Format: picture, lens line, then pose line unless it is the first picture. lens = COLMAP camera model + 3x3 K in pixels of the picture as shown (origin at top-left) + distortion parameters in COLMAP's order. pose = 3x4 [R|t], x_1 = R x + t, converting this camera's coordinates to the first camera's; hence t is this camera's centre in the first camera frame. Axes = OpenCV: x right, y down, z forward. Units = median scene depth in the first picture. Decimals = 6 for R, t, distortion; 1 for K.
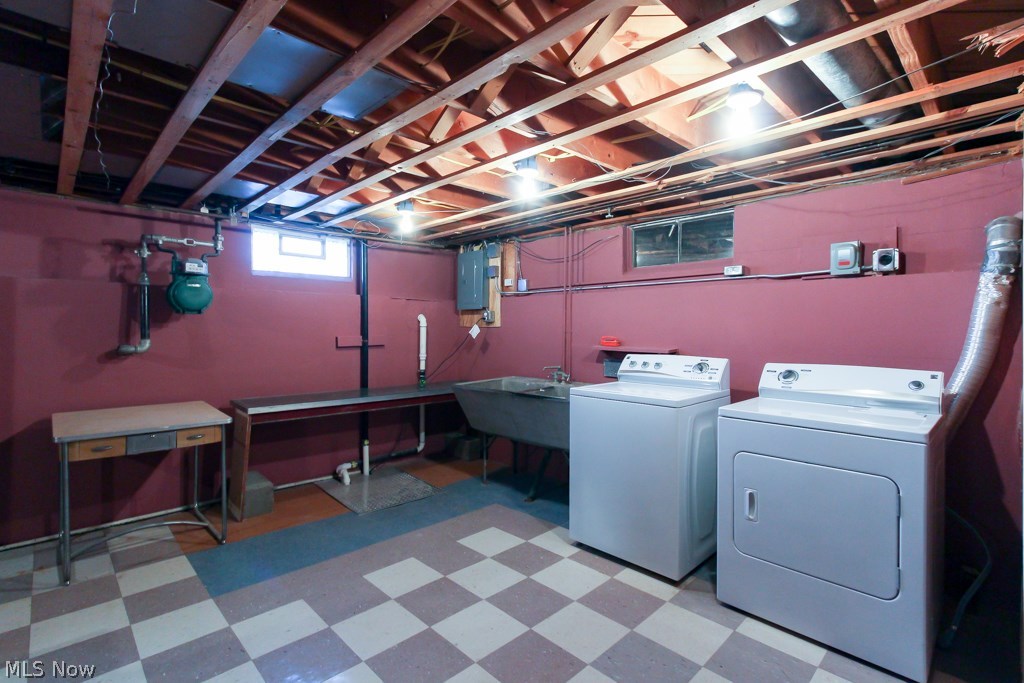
lens RADIAL K [[485.0, 0, 511.8], [0, 485.0, 332.8], [0, 0, 1]] dist [-0.000180, 0.000022]
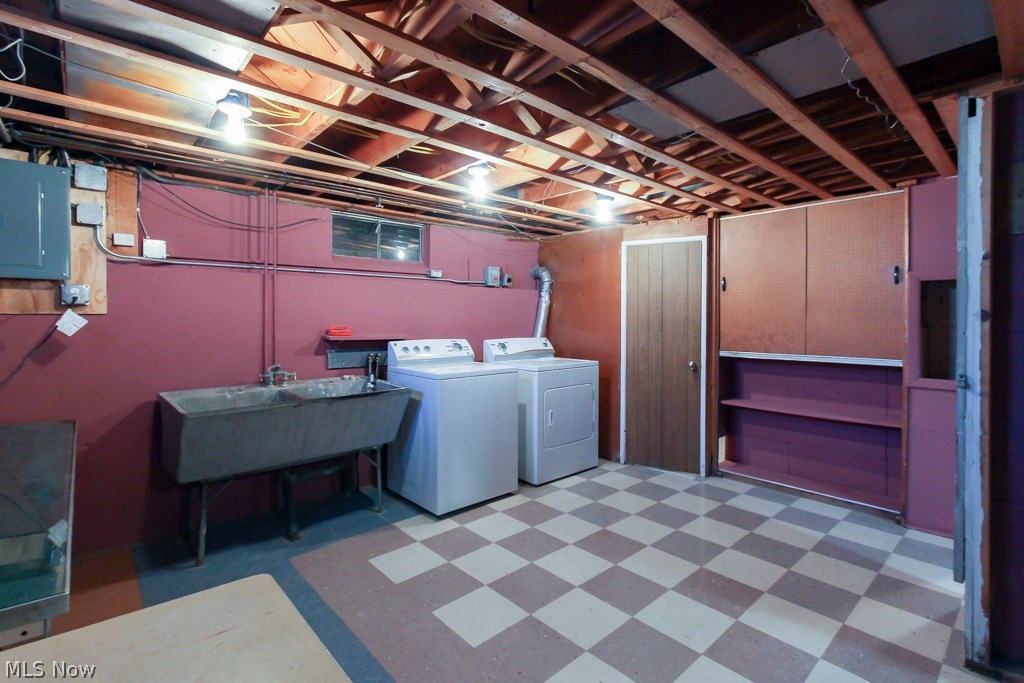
lens RADIAL K [[478.8, 0, 510.9], [0, 478.8, 318.8], [0, 0, 1]] dist [0.000358, 0.000271]
pose [[0.038186, -0.009032, 0.999230, -0.969338], [0.004349, 0.999951, 0.008872, -0.016549], [-0.999261, 0.004007, 0.038223, 0.843708]]
